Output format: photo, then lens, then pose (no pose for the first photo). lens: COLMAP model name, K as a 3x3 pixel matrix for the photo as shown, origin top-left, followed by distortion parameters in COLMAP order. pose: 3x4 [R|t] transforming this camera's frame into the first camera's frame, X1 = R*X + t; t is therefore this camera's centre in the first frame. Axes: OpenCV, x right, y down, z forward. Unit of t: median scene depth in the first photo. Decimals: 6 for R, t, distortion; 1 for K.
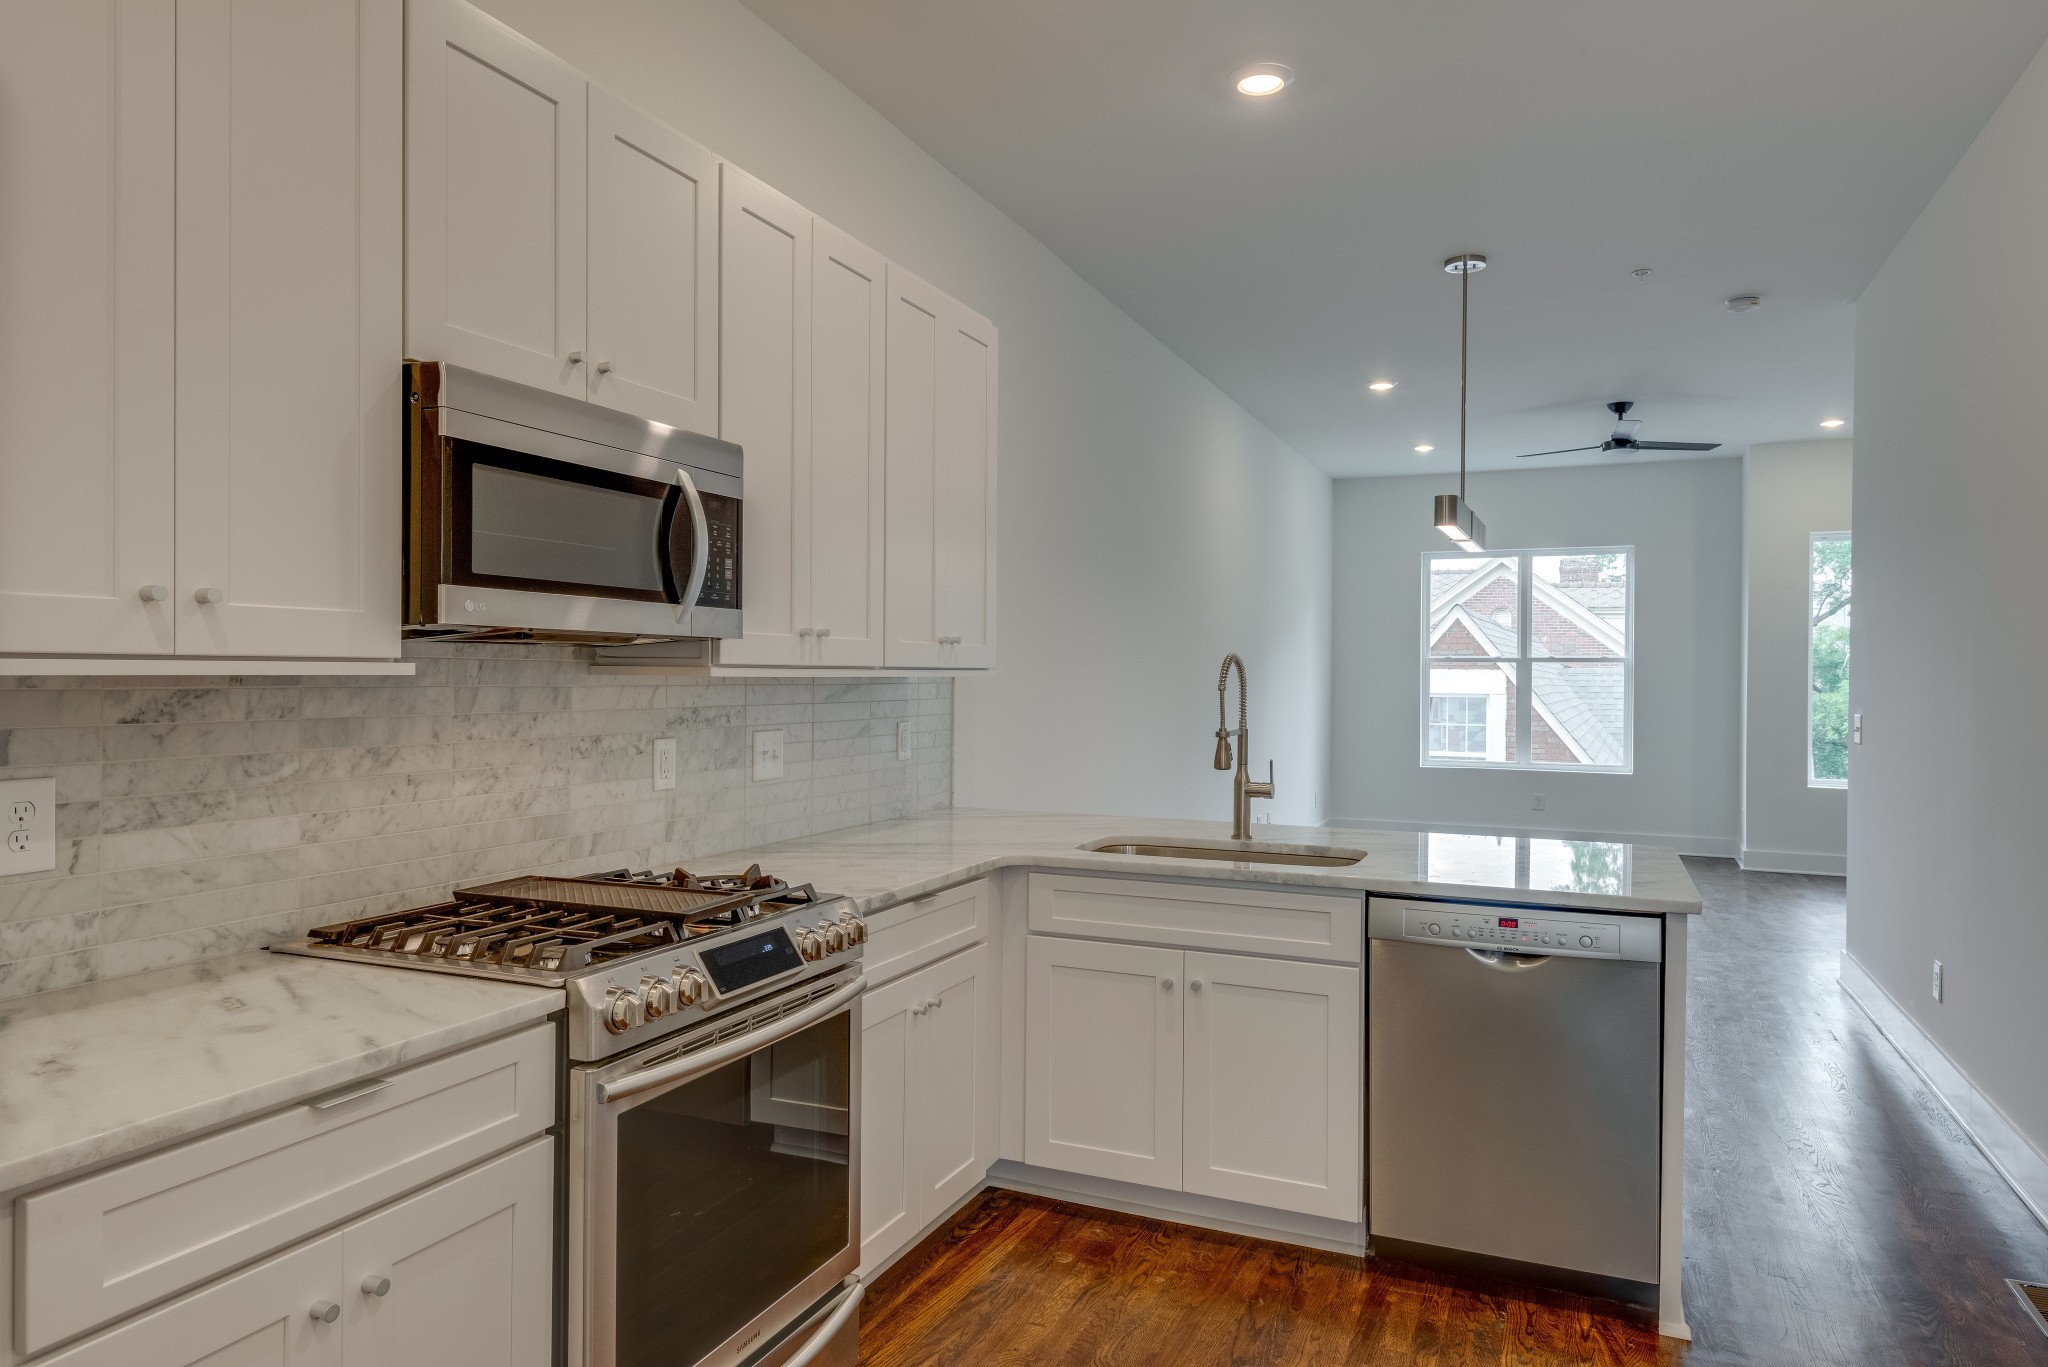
lens RADIAL K [[1250.0, 0, 1038.6], [0, 1250.0, 676.7], [0, 0, 1]] dist [-0.004533, -0.000860]
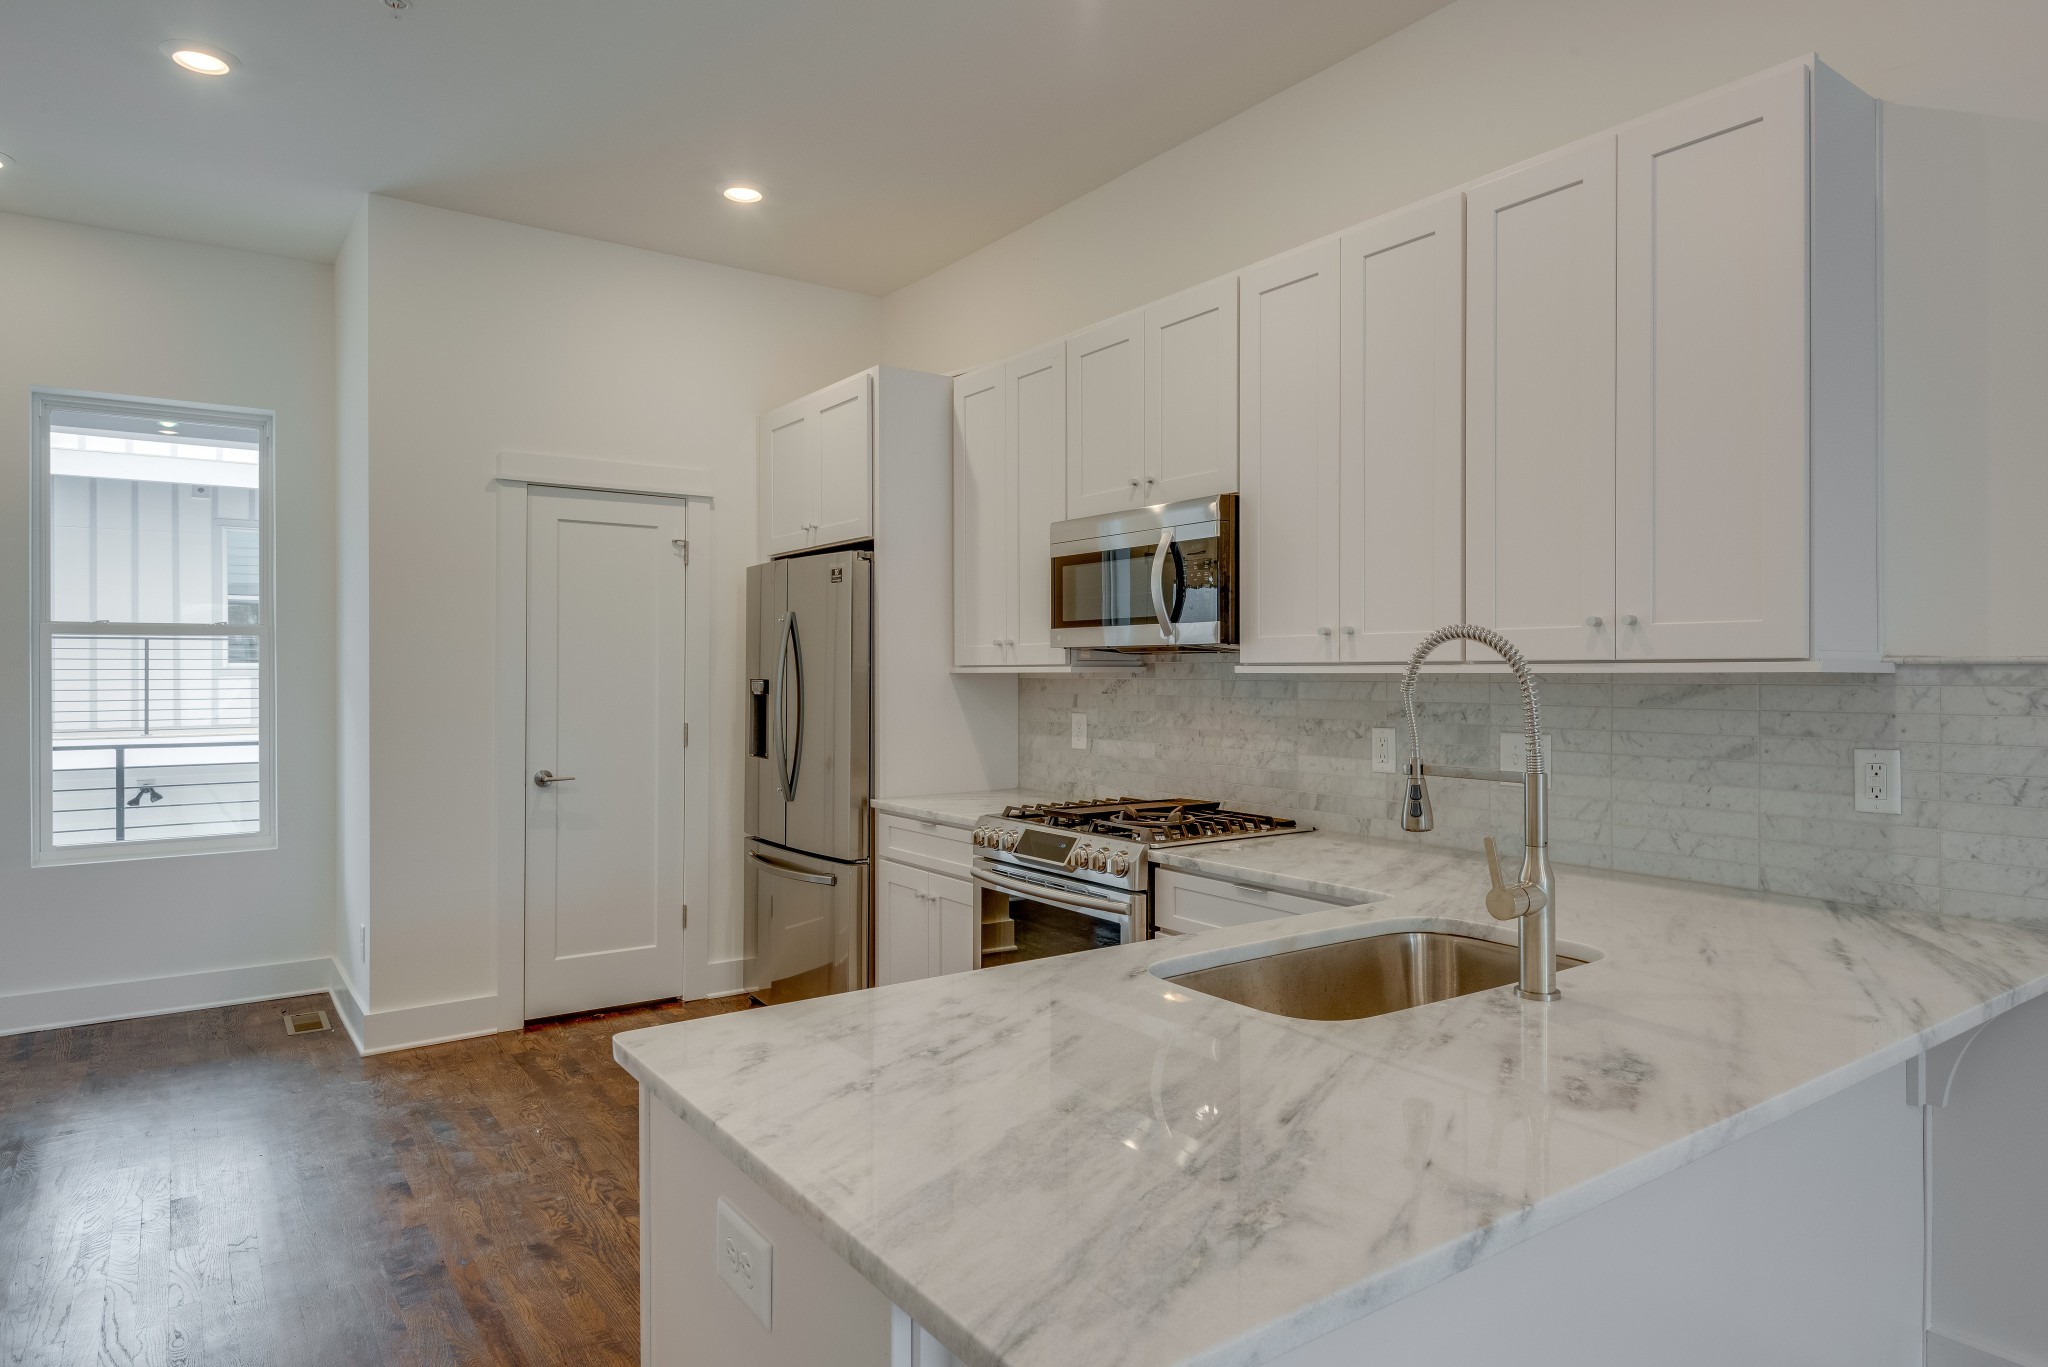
lens RADIAL K [[1250.0, 0, 1027.9], [0, 1250.0, 675.1], [0, 0, 1]] dist [-0.004533, -0.000860]
pose [[-0.522920, -0.005203, -0.852366, 0.917069], [-0.006546, 0.999976, -0.002088, 0.006199], [0.852356, 0.004488, -0.522942, 1.426776]]
